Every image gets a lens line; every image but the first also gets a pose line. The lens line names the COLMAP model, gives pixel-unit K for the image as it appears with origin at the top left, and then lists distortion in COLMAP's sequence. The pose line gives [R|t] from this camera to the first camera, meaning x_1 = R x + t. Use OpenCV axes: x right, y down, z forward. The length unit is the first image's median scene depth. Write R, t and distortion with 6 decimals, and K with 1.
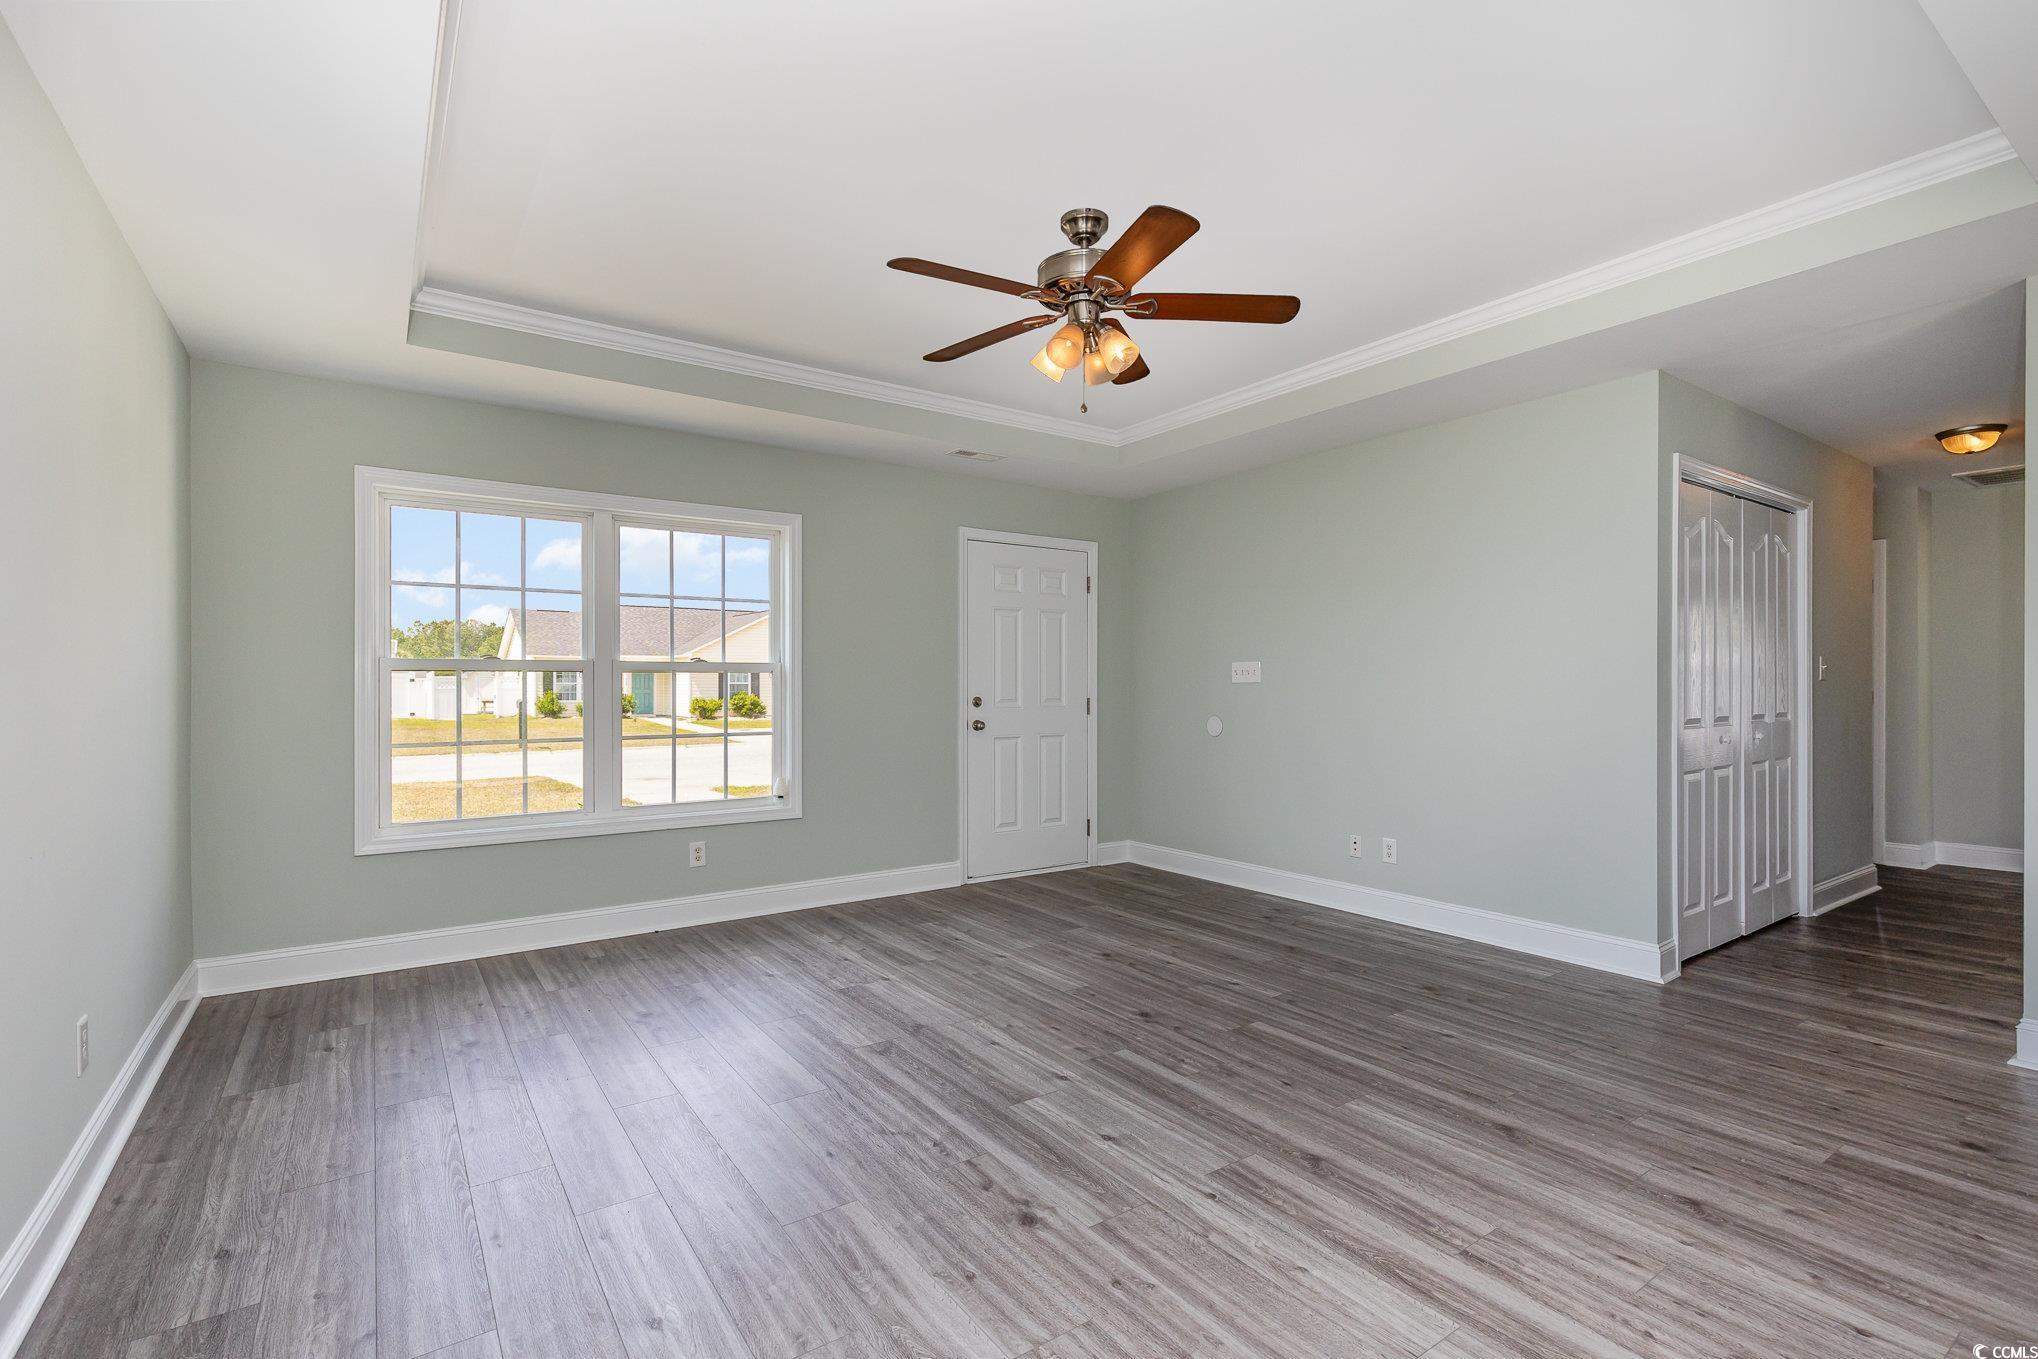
lens RADIAL K [[928.7, 0, 1048.8], [0, 928.7, 686.3], [0, 0, 1]] dist [0.000956, -0.000809]
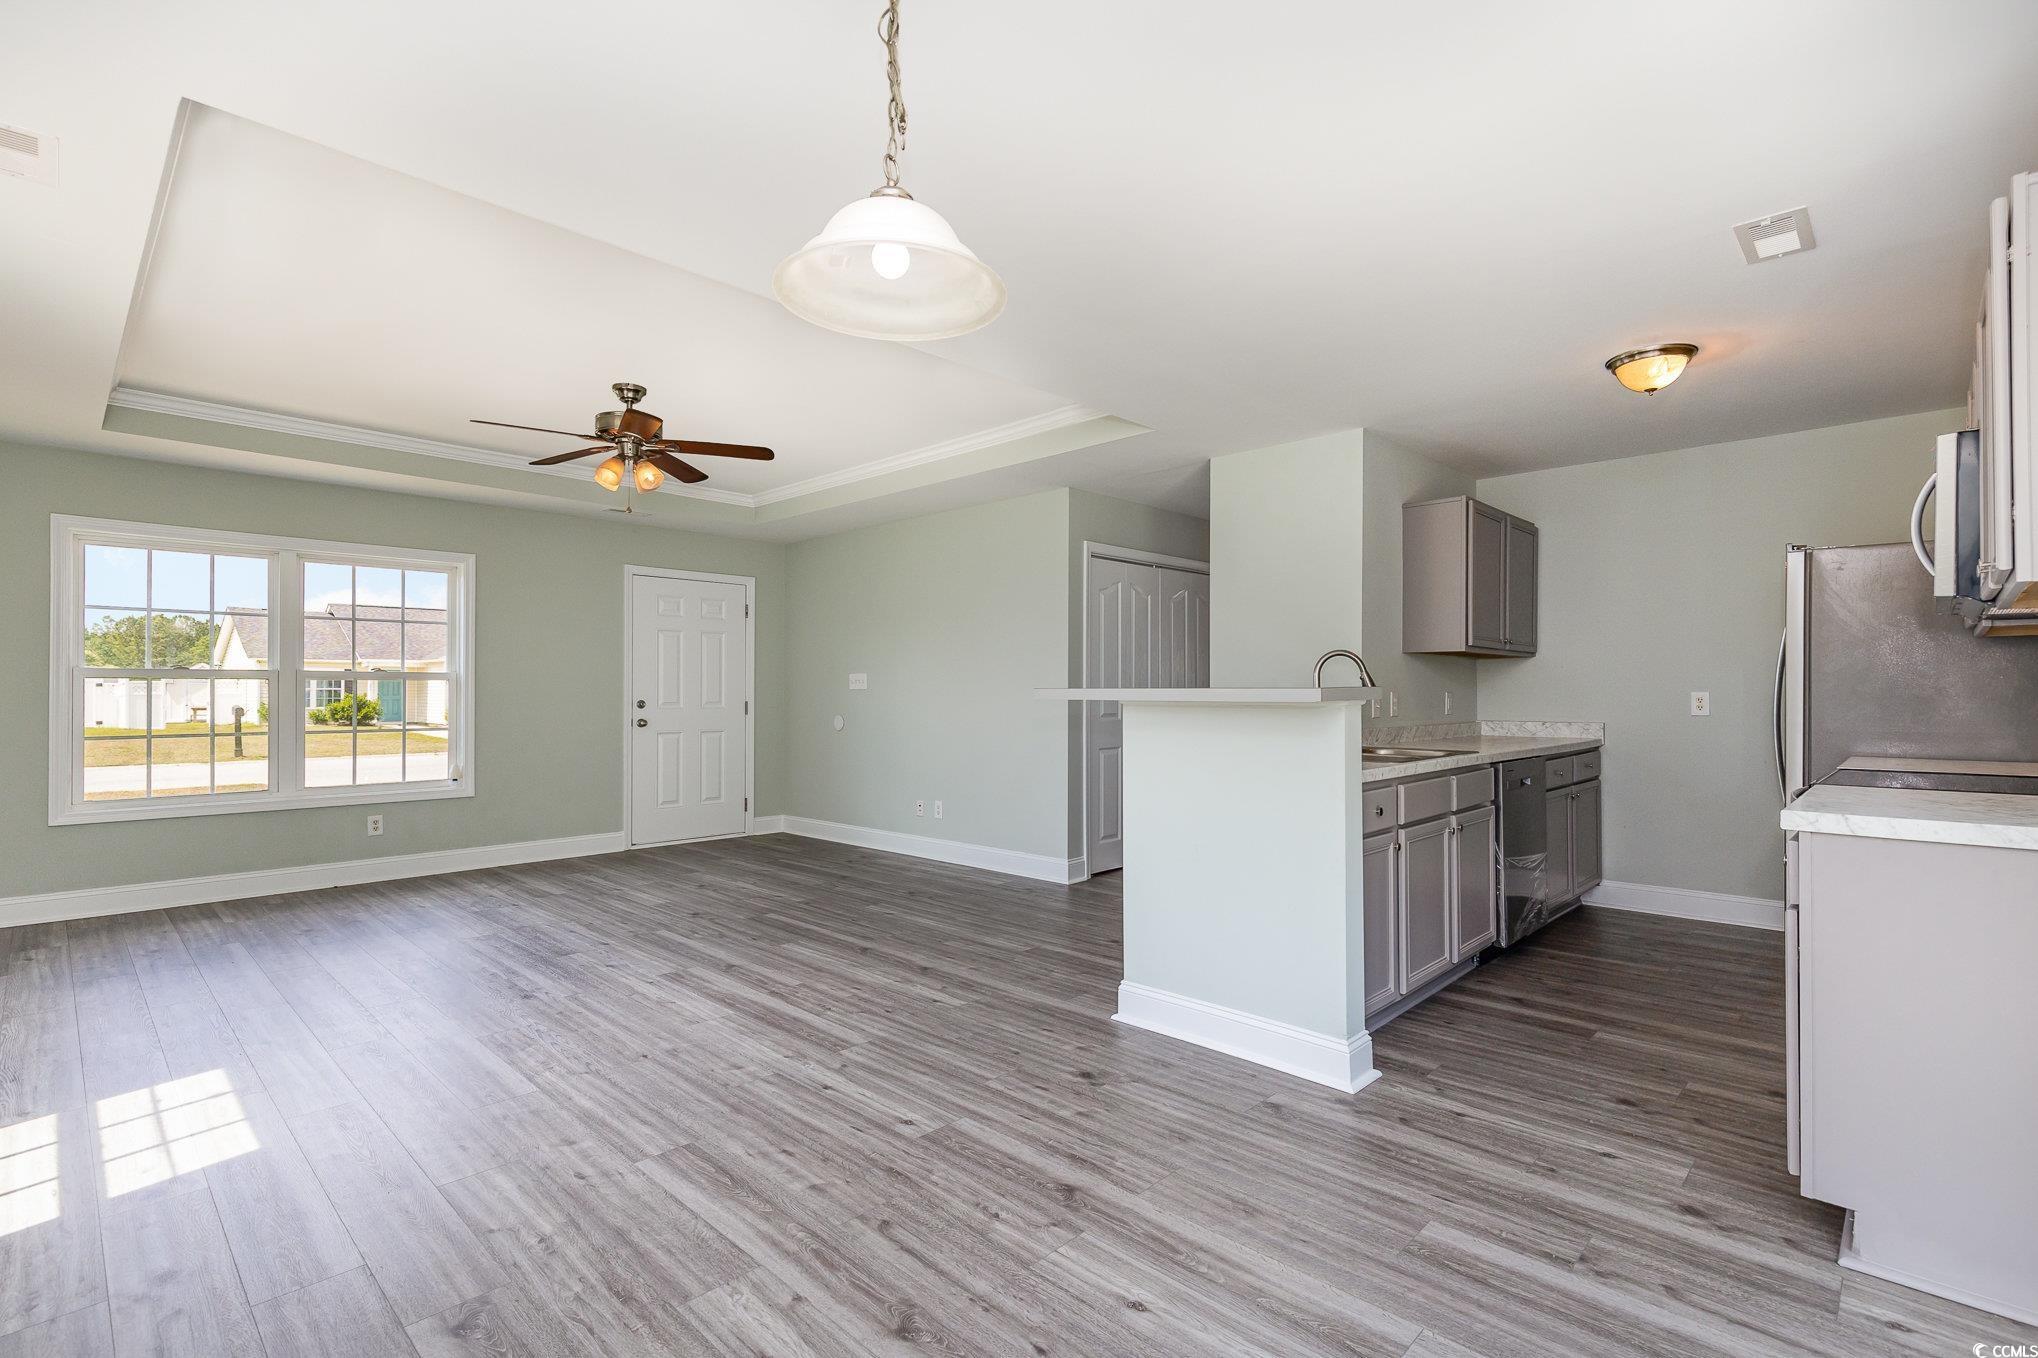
lens RADIAL K [[920.3, 0, 1062.7], [0, 920.3, 686.8], [0, 0, 1]] dist [-0.000333, 0.000548]
pose [[0.978441, 0.002879, 0.206509, 0.326294], [-0.001418, 0.999973, -0.007226, 0.002178], [-0.206524, 0.006778, 0.978418, -0.487576]]
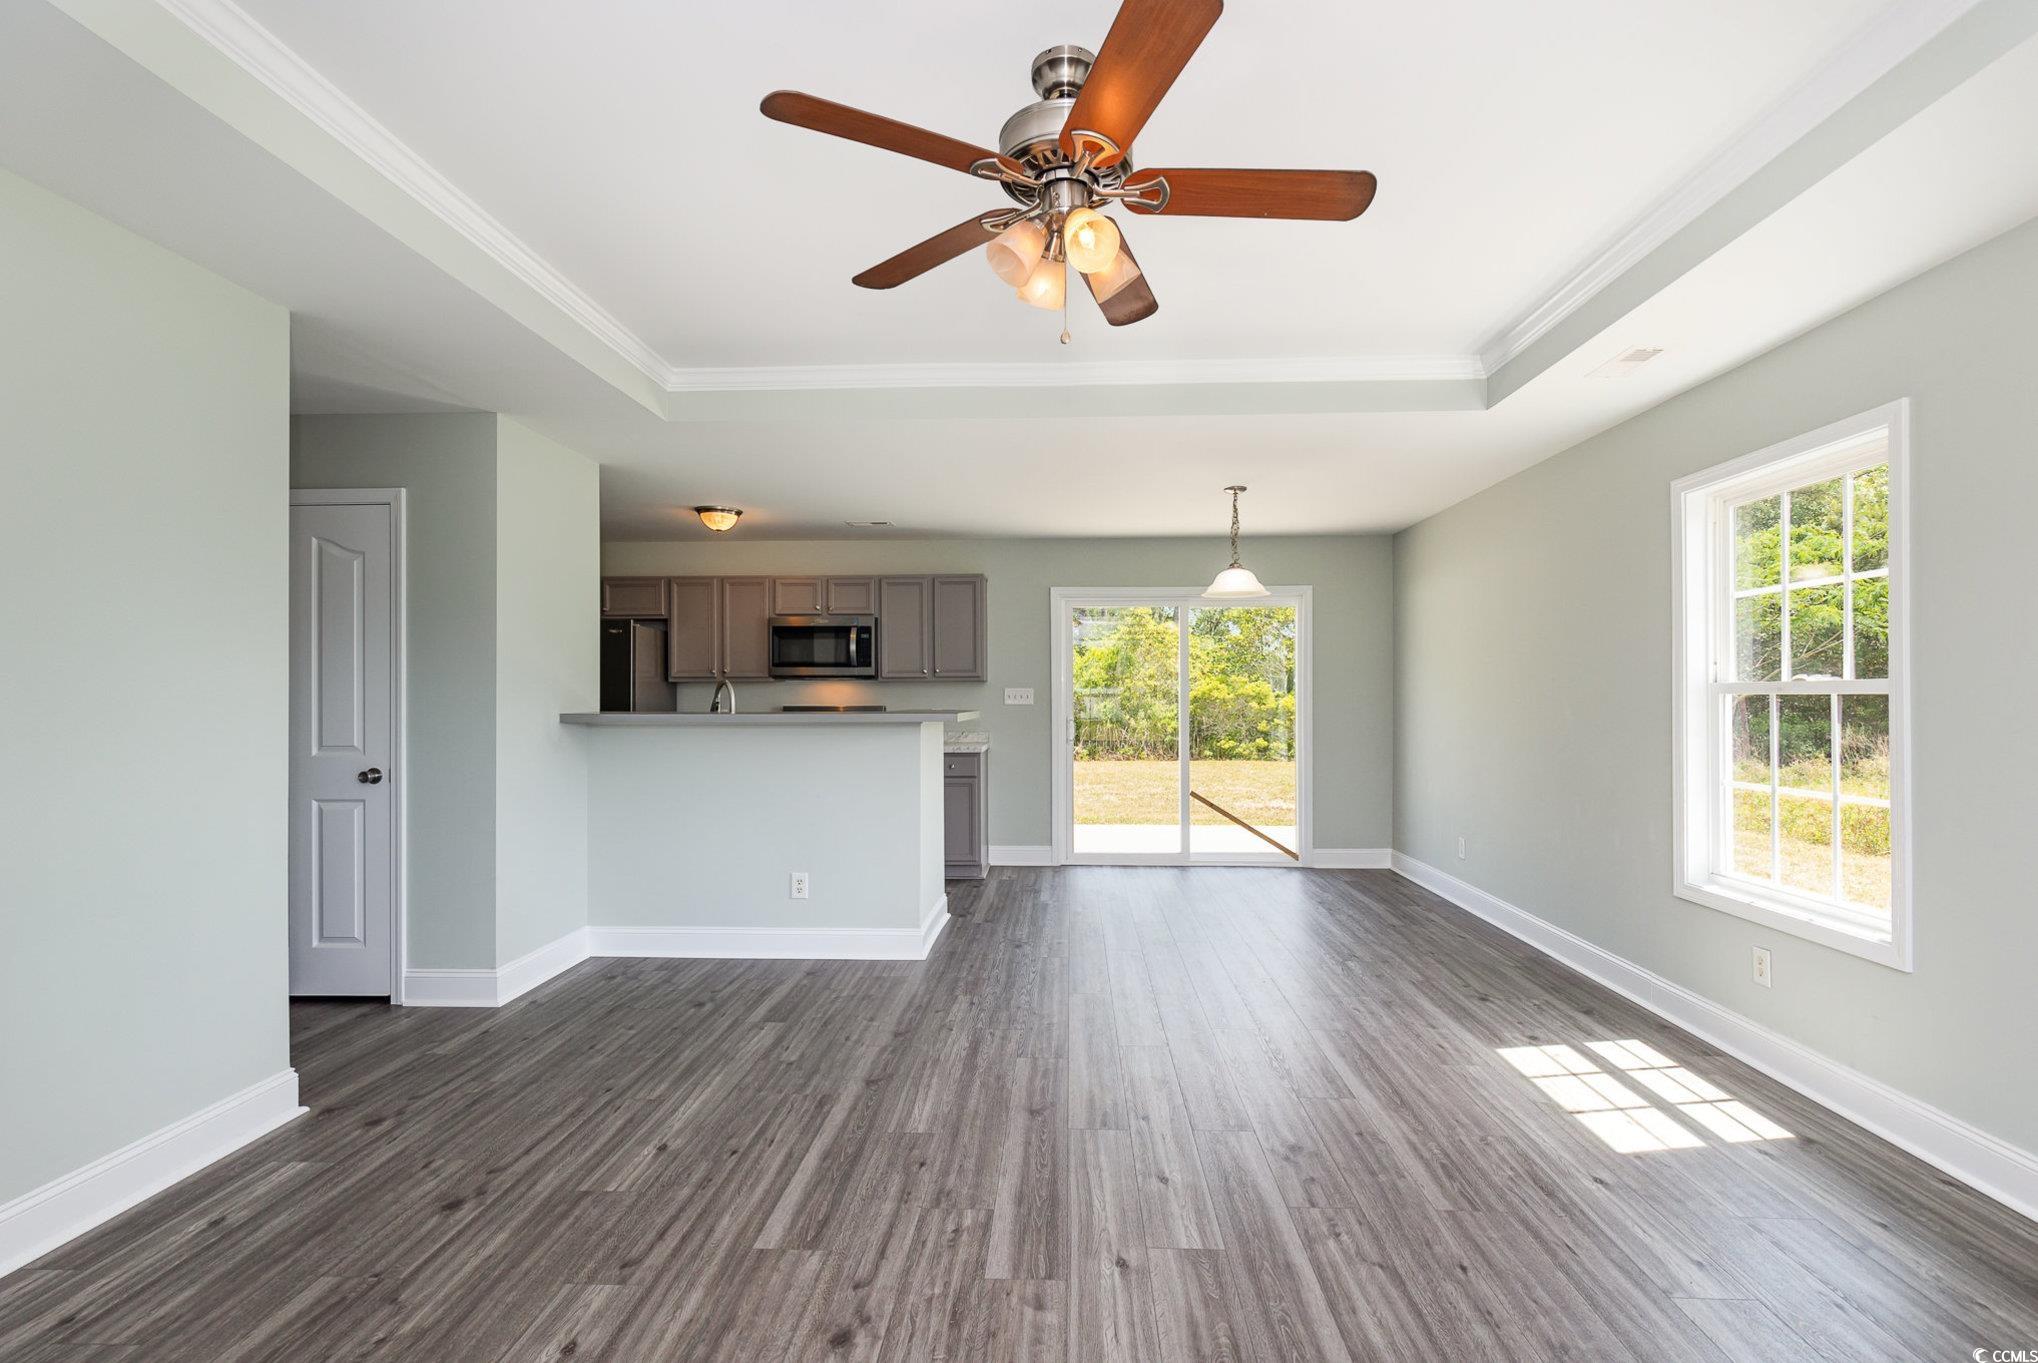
lens RADIAL K [[922.6, 0, 1038.4], [0, 922.6, 692.4], [0, 0, 1]] dist [0.000568, -0.000051]
pose [[-0.782279, 0.007462, 0.622883, -0.288437], [0.006240, 0.999972, -0.004144, -0.020669], [-0.622897, 0.000645, -0.782304, 1.187094]]
